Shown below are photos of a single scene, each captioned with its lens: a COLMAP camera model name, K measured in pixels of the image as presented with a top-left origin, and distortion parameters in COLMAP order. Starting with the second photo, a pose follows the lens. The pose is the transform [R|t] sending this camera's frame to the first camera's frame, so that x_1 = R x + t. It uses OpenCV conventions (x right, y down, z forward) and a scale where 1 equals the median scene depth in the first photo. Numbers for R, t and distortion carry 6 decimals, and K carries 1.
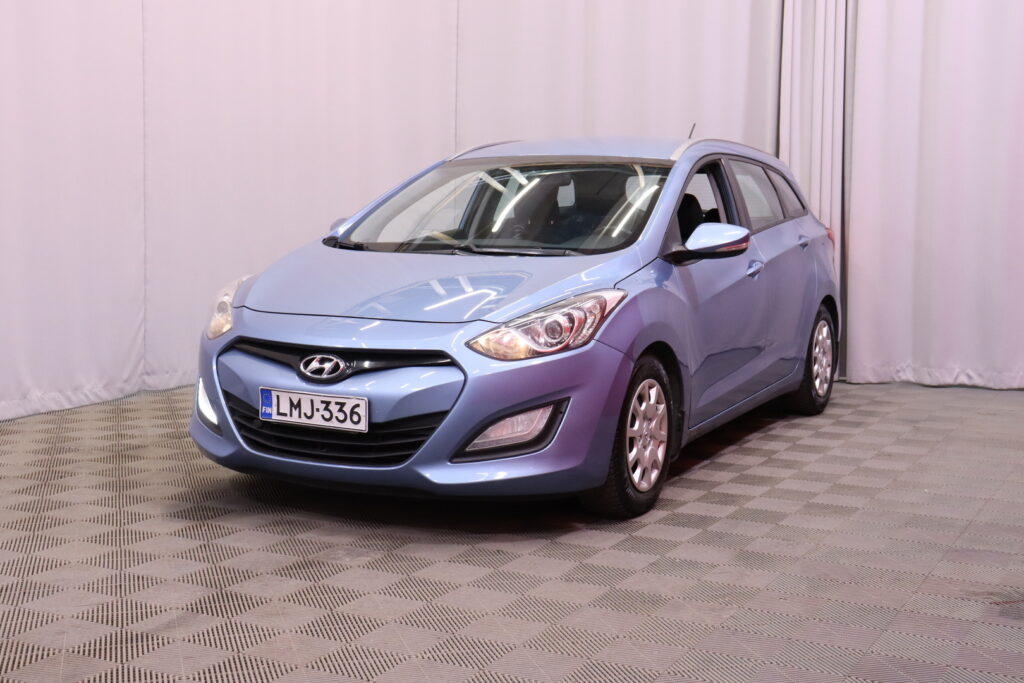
lens RADIAL K [[1268.5, 0, 512.1], [0, 1268.5, 339.4], [0, 0, 1]] dist [0.019793, 0.000000]
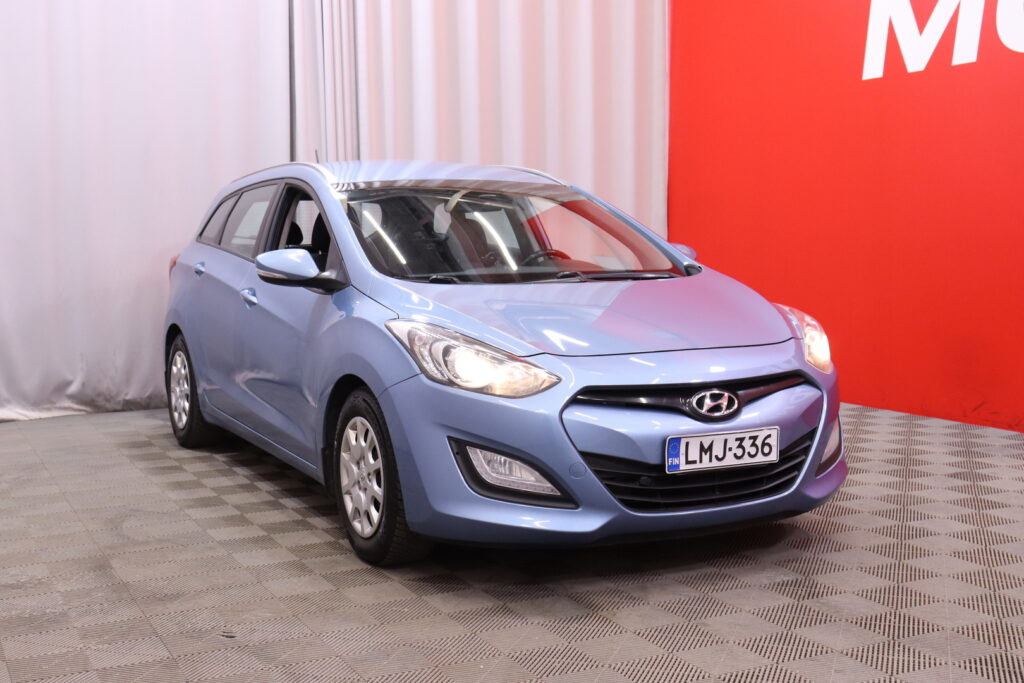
lens RADIAL K [[1240.8, 0, 509.4], [0, 1240.8, 334.8], [0, 0, 1]] dist [-0.000937, 0.000000]
pose [[0.575722, -0.082623, 0.813461, -0.975413], [0.103310, 0.994259, 0.027870, -0.069642], [-0.811093, 0.067993, 0.580952, 0.593850]]
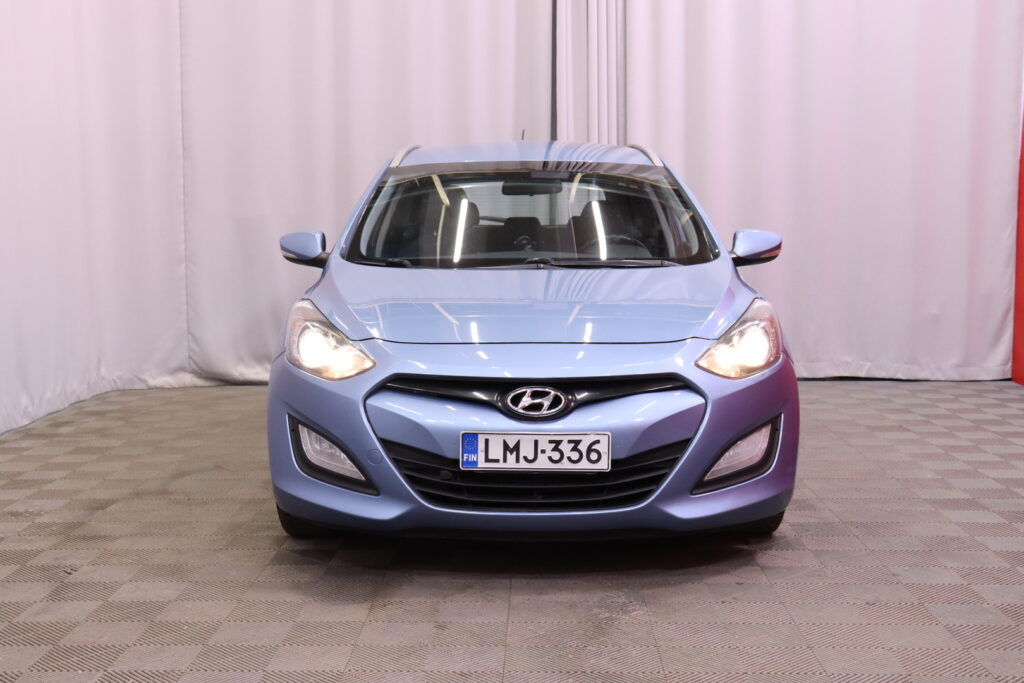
lens RADIAL K [[1329.1, 0, 505.0], [0, 1329.1, 339.3], [0, 0, 1]] dist [0.043369, 0.000000]
pose [[0.896254, -0.055487, 0.440057, -0.570320], [0.060650, 0.998156, 0.002332, -0.024669], [-0.439375, 0.024599, 0.897967, 0.190883]]
